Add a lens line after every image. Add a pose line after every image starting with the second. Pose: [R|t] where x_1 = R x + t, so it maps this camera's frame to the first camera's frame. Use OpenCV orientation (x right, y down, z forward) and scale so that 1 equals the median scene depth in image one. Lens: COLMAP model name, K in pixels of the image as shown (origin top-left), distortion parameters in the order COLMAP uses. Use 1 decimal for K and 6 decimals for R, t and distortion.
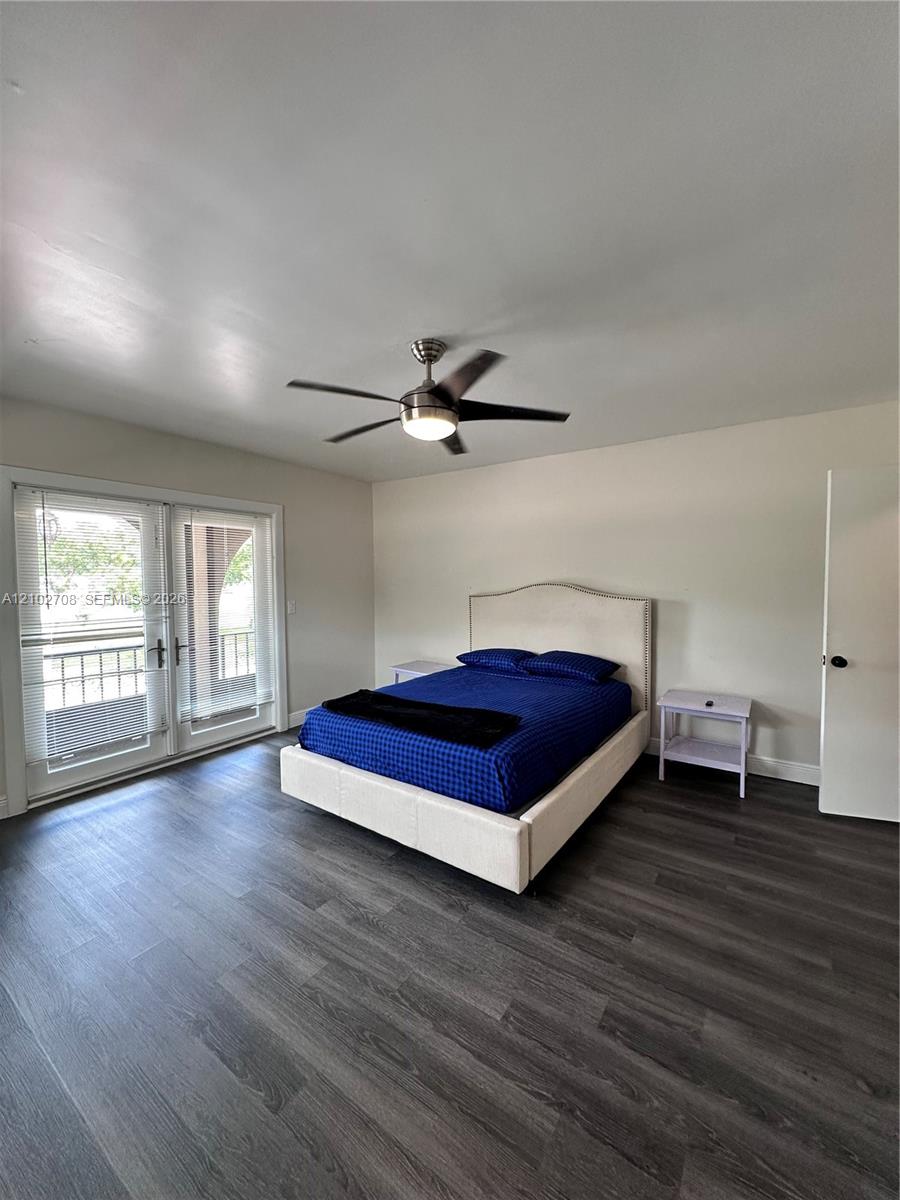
lens RADIAL K [[471.9, 0, 446.9], [0, 471.9, 600.2], [0, 0, 1]] dist [-0.002239, 0.000101]
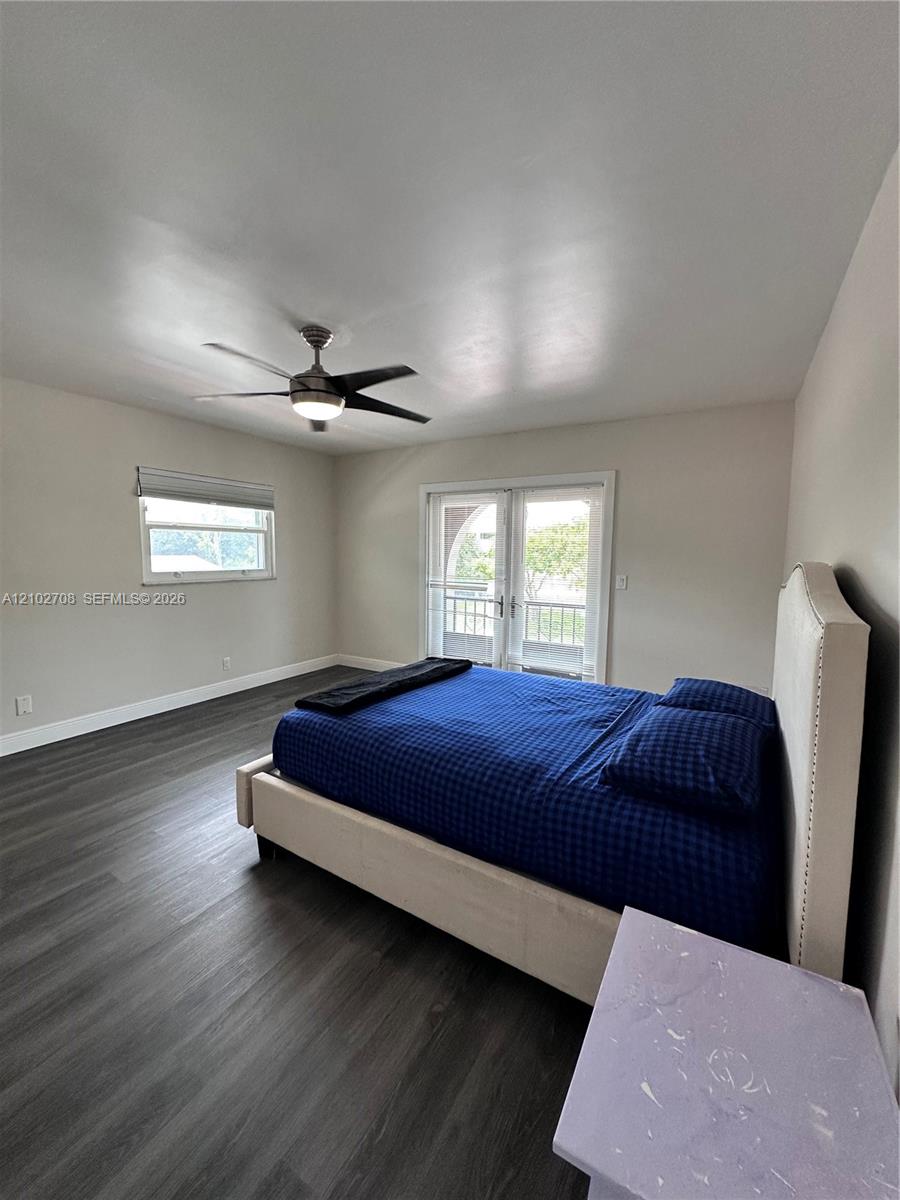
lens RADIAL K [[471.9, 0, 446.9], [0, 471.9, 600.2], [0, 0, 1]] dist [-0.002239, 0.000101]
pose [[0.058700, 0.101927, -0.993059, 0.690817], [-0.065574, 0.993019, 0.098047, -0.024233], [0.996120, 0.059364, 0.064974, 0.779698]]
